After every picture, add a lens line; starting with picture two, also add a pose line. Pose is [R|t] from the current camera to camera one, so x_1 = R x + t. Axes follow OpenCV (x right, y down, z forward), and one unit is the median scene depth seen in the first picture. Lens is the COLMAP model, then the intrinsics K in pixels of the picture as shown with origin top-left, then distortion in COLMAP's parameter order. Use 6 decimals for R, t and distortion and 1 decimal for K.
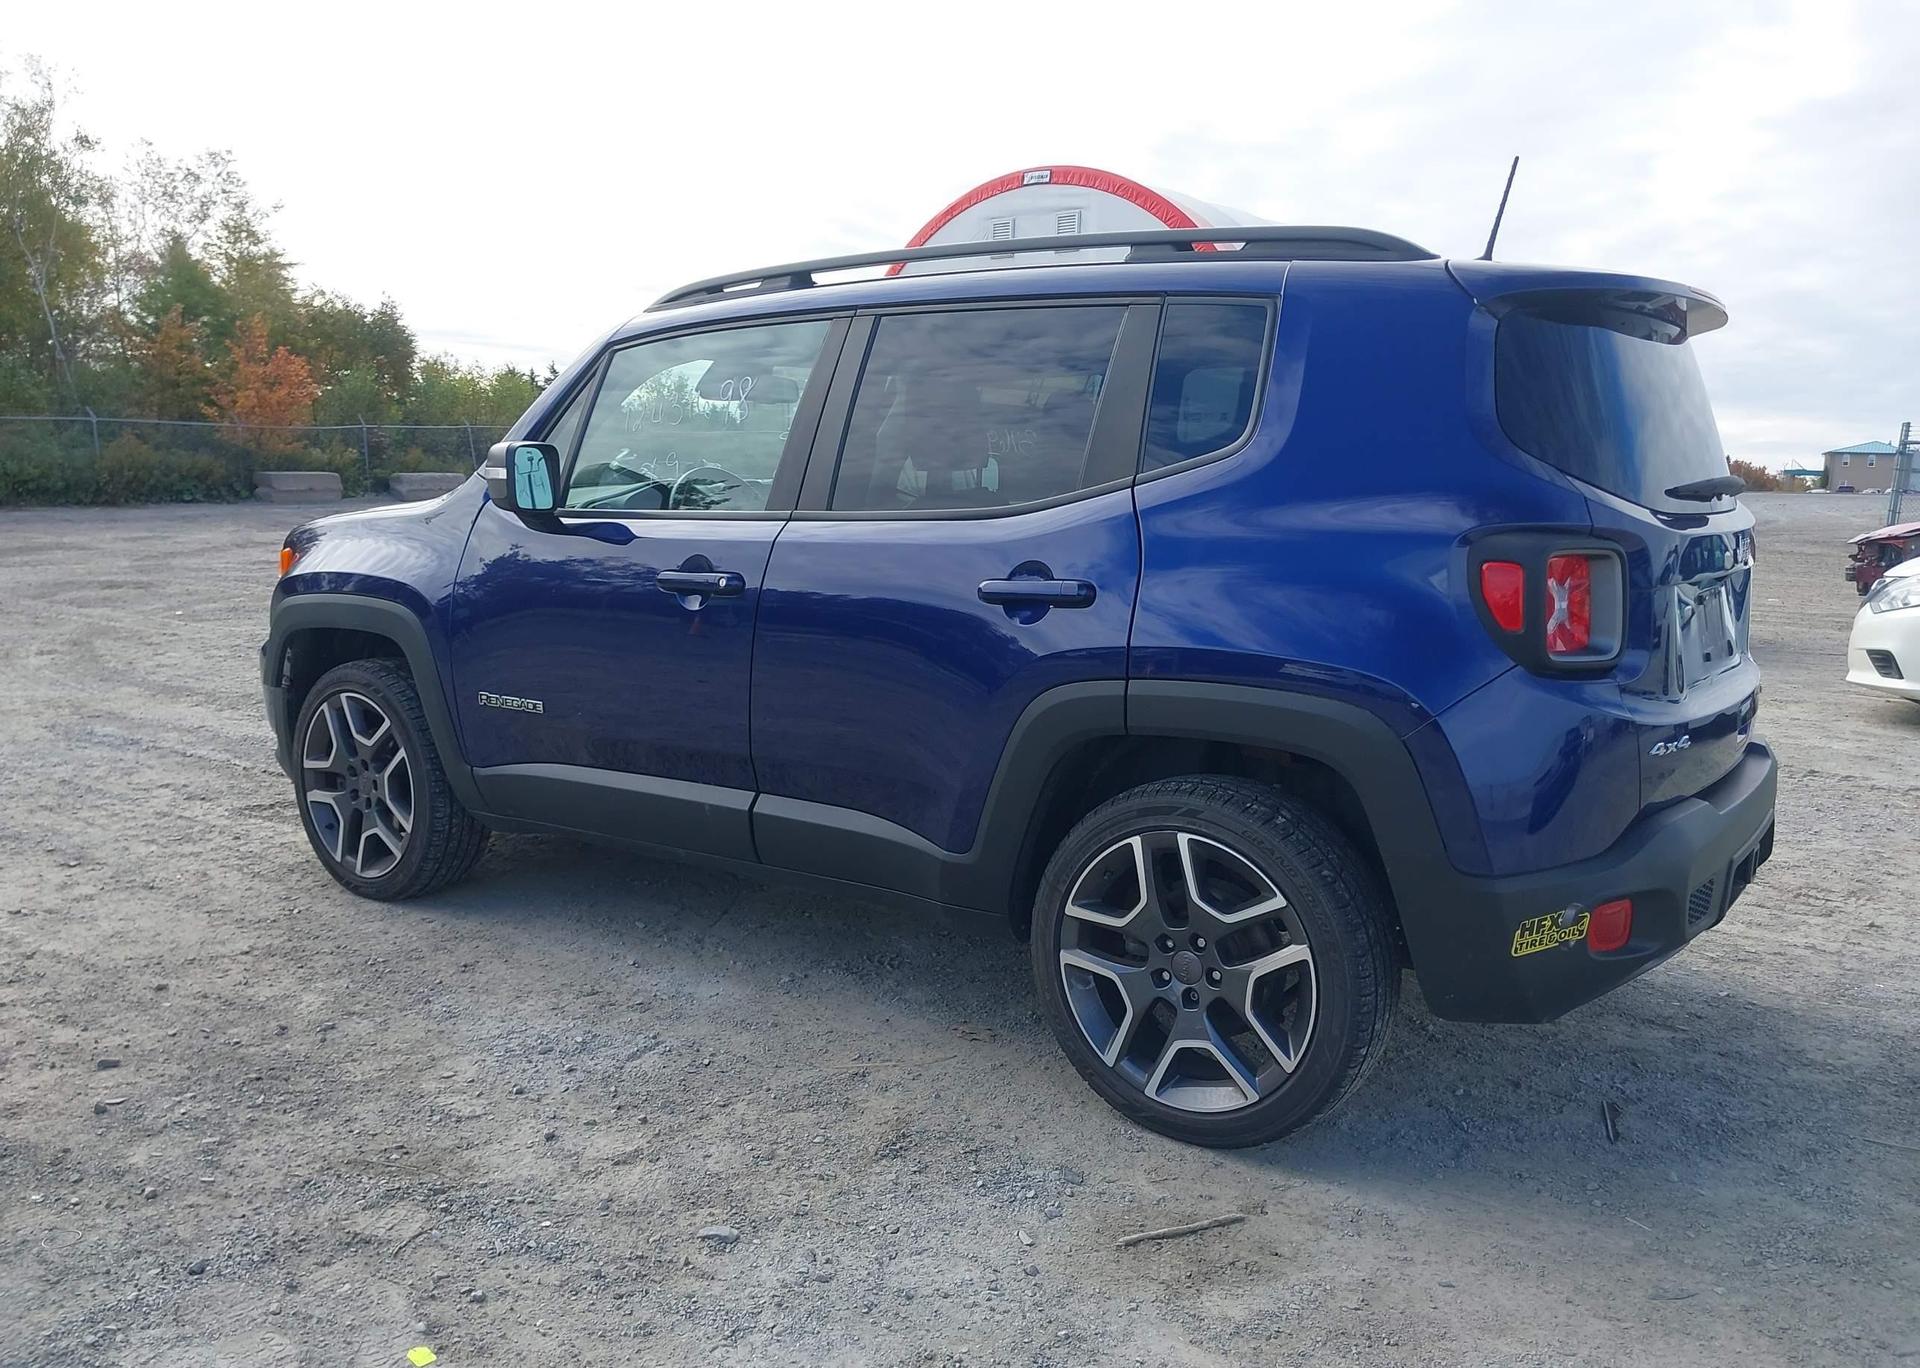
lens RADIAL K [[1604.4, 0, 960.0], [0, 1604.4, 684.0], [0, 0, 1]] dist [0.037762, -0.053854]
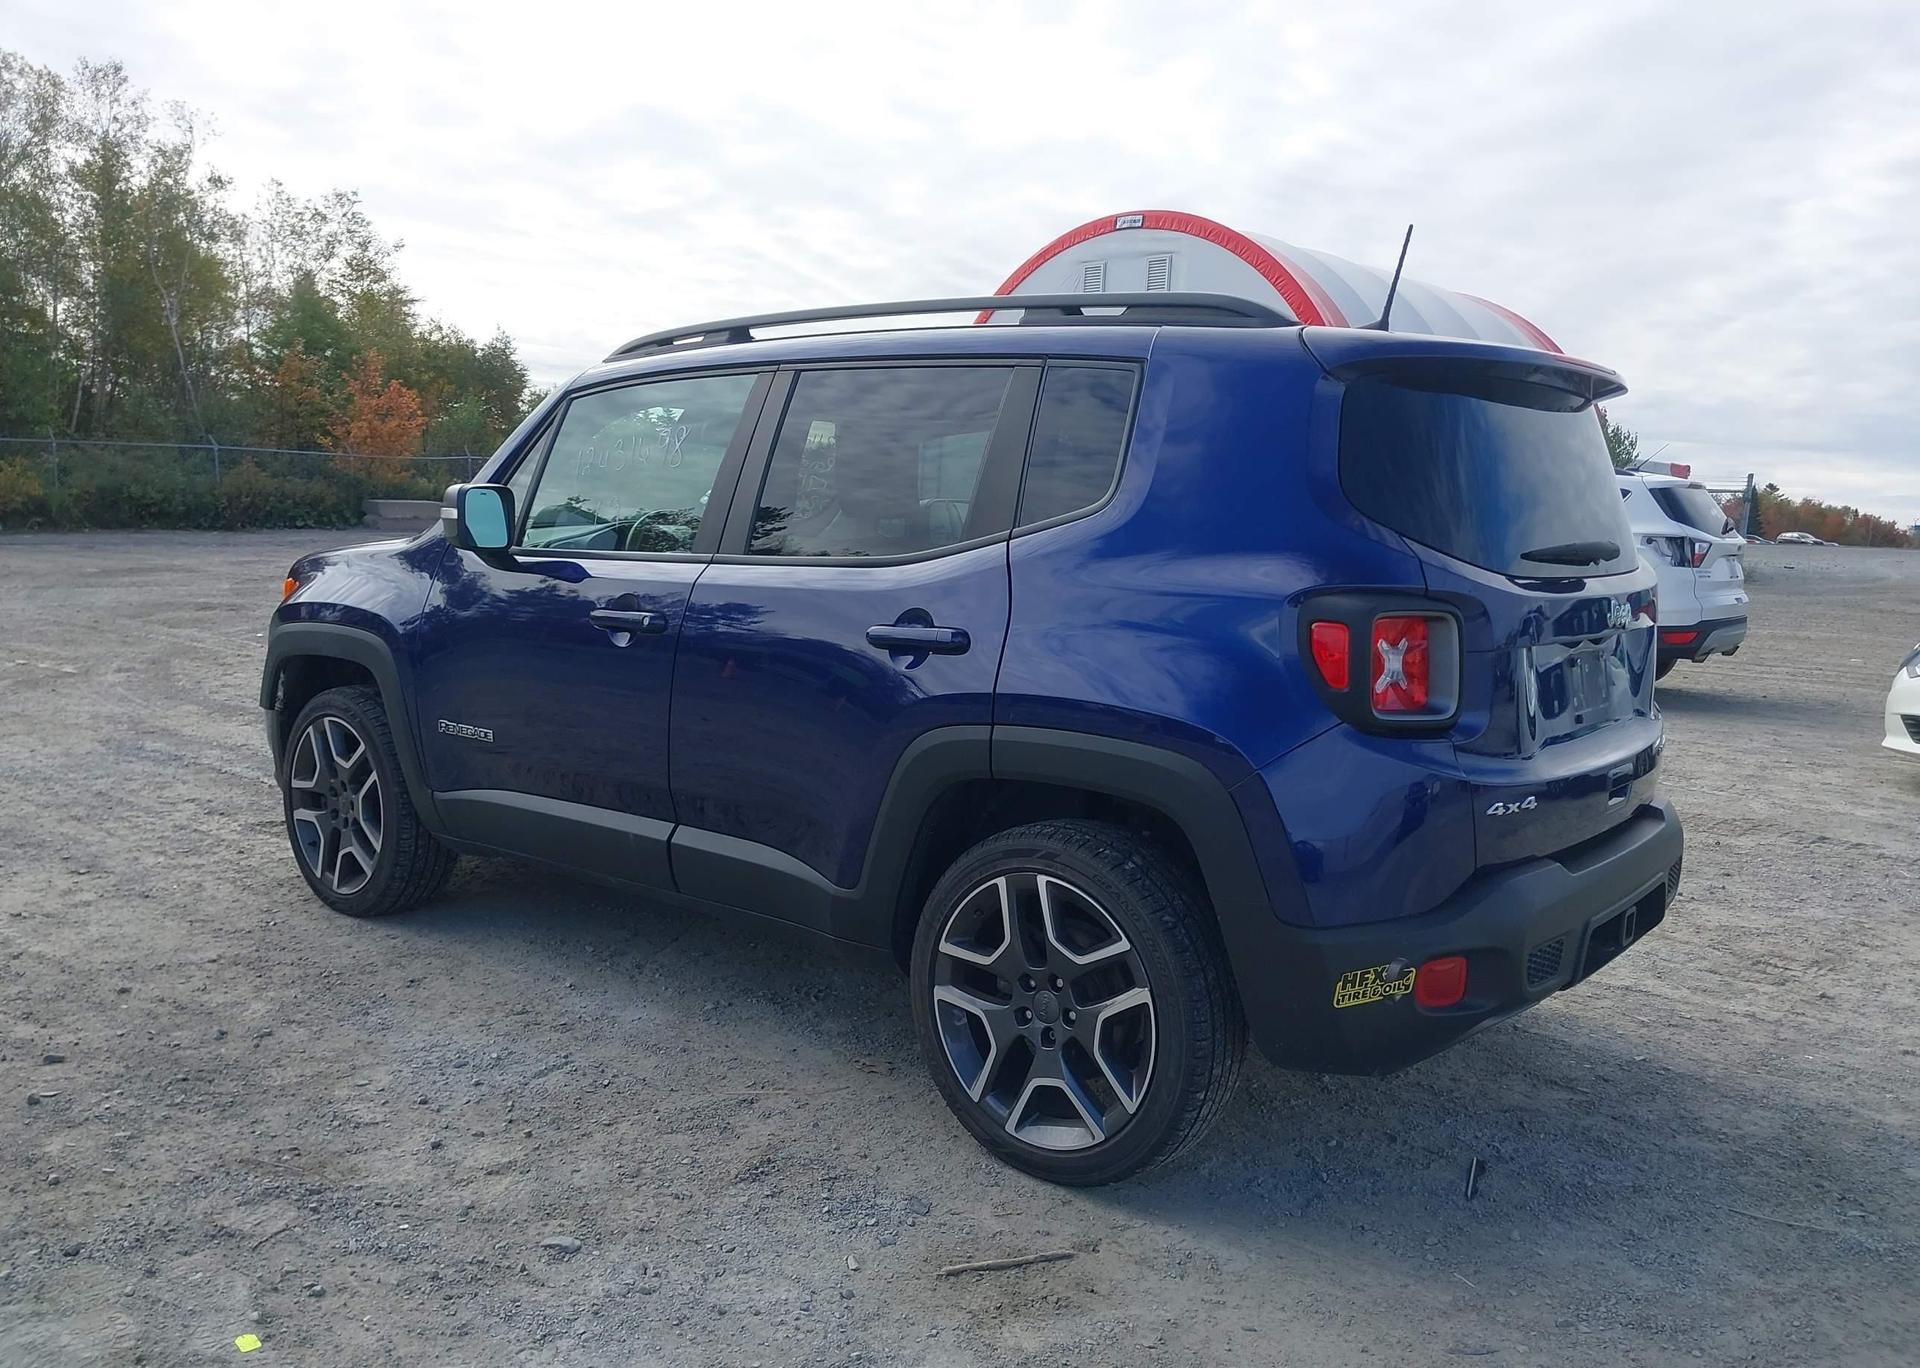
lens RADIAL K [[1613.7, 0, 962.9], [0, 1613.7, 665.9], [0, 0, 1]] dist [0.035857, -0.049571]
pose [[0.997207, 0.024995, -0.070381, 0.144857], [-0.027409, 0.999061, -0.033540, -0.004921], [0.069477, 0.035375, 0.996956, -0.037626]]
